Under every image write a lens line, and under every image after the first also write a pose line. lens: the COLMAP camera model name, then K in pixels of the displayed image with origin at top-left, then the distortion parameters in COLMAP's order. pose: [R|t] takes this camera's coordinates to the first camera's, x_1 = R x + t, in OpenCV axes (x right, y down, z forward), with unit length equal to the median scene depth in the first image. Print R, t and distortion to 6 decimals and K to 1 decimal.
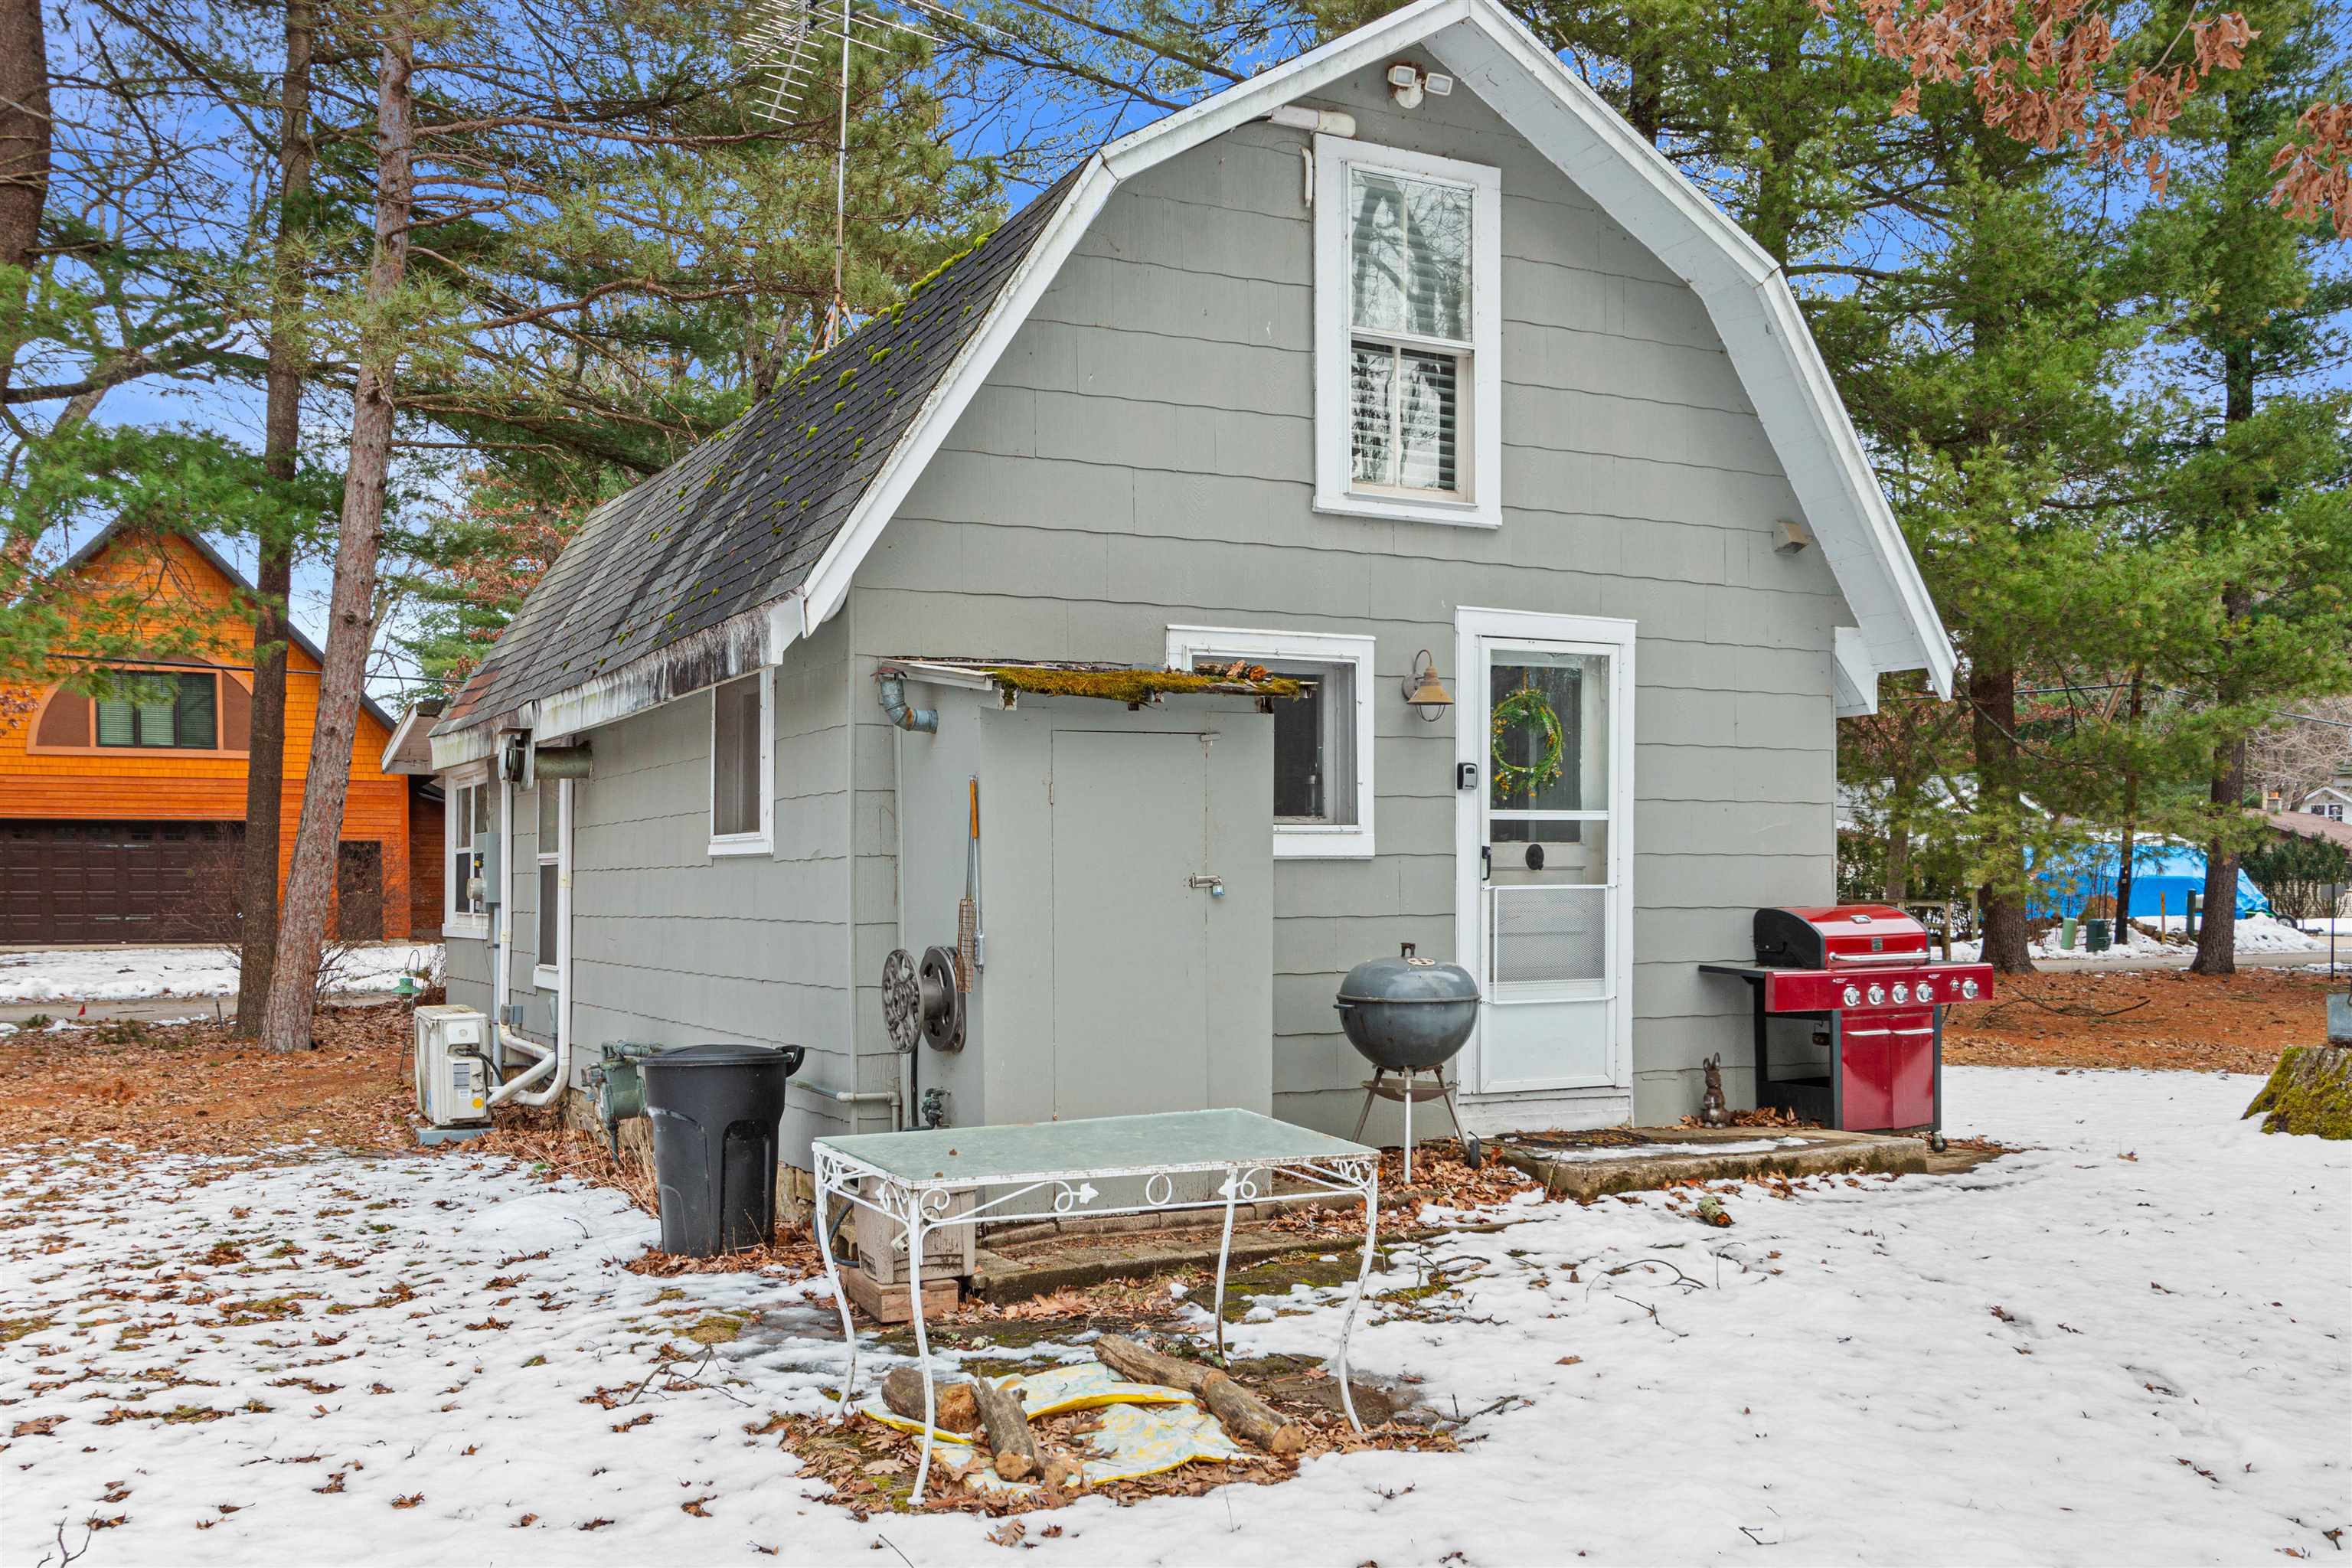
lens RADIAL K [[2284.9, 0, 1171.1], [0, 2284.9, 800.5], [0, 0, 1]] dist [0.015169, 0.000000]
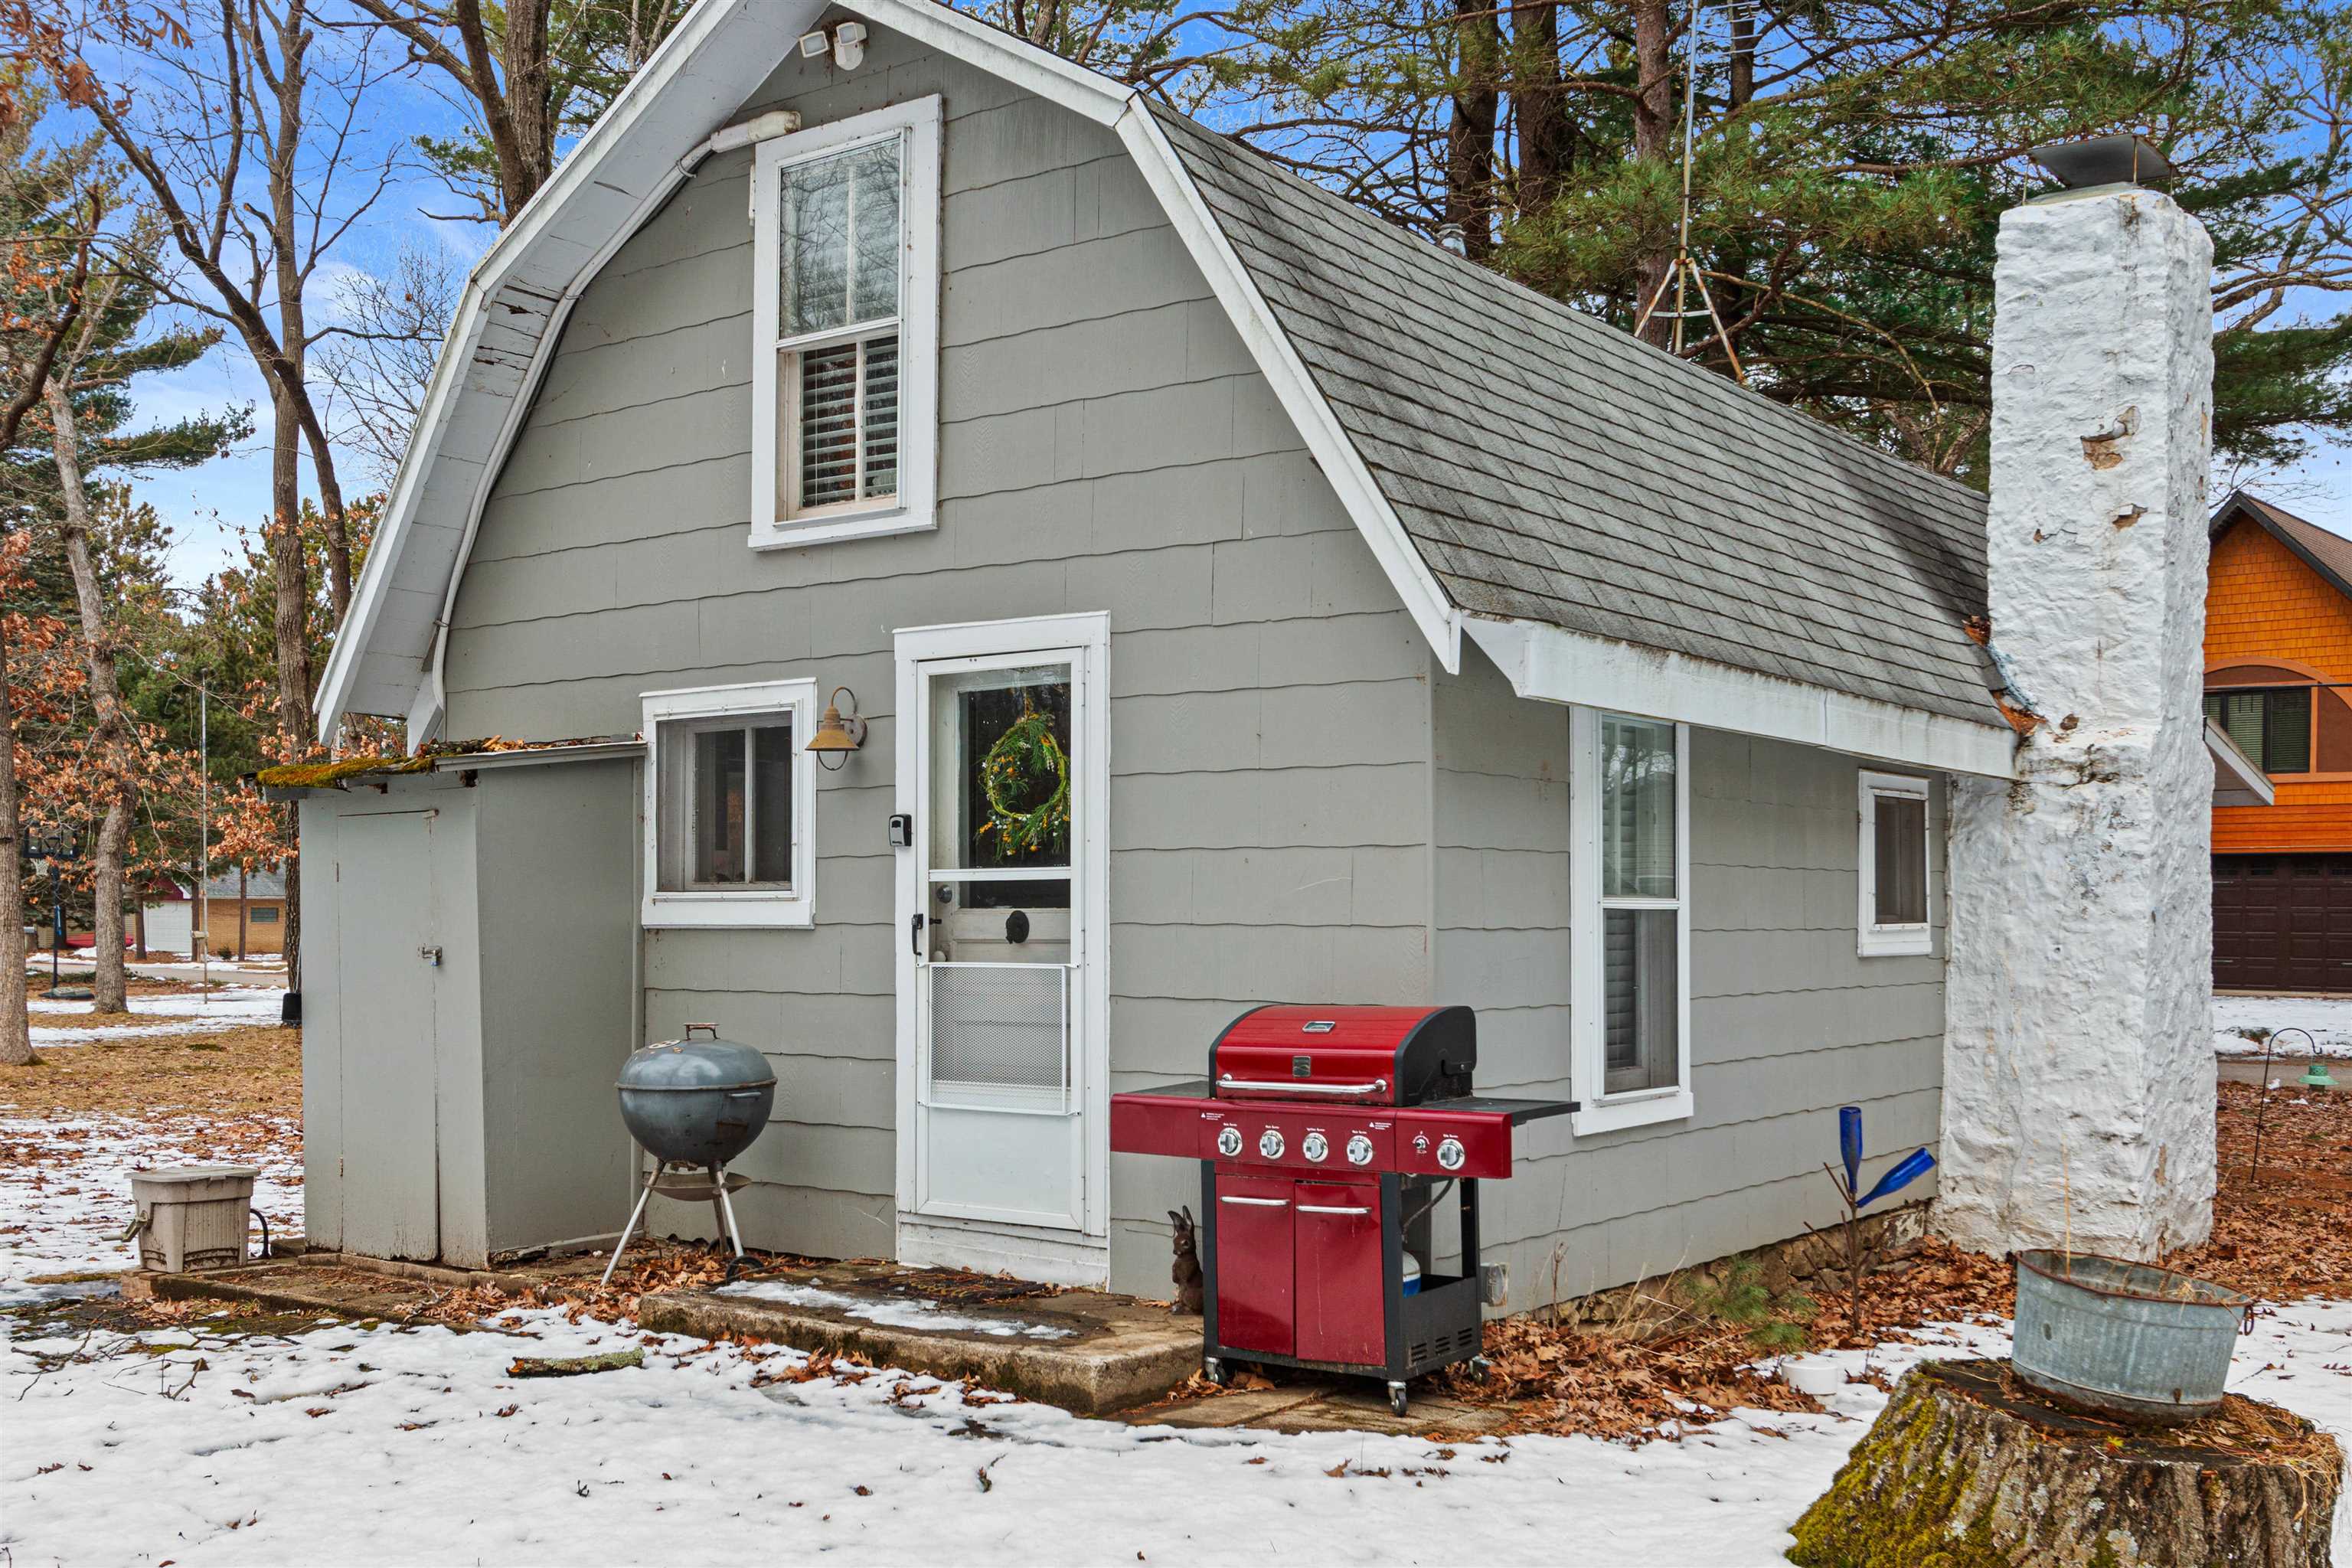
lens RADIAL K [[2284.9, 0, 1172.2], [0, 2284.9, 772.2], [0, 0, 1]] dist [0.015169, 0.000000]
pose [[0.419650, -0.051593, -0.906219, 0.922994], [0.030664, 0.998619, -0.042654, 0.006773], [0.907168, -0.009888, 0.420652, 0.729831]]
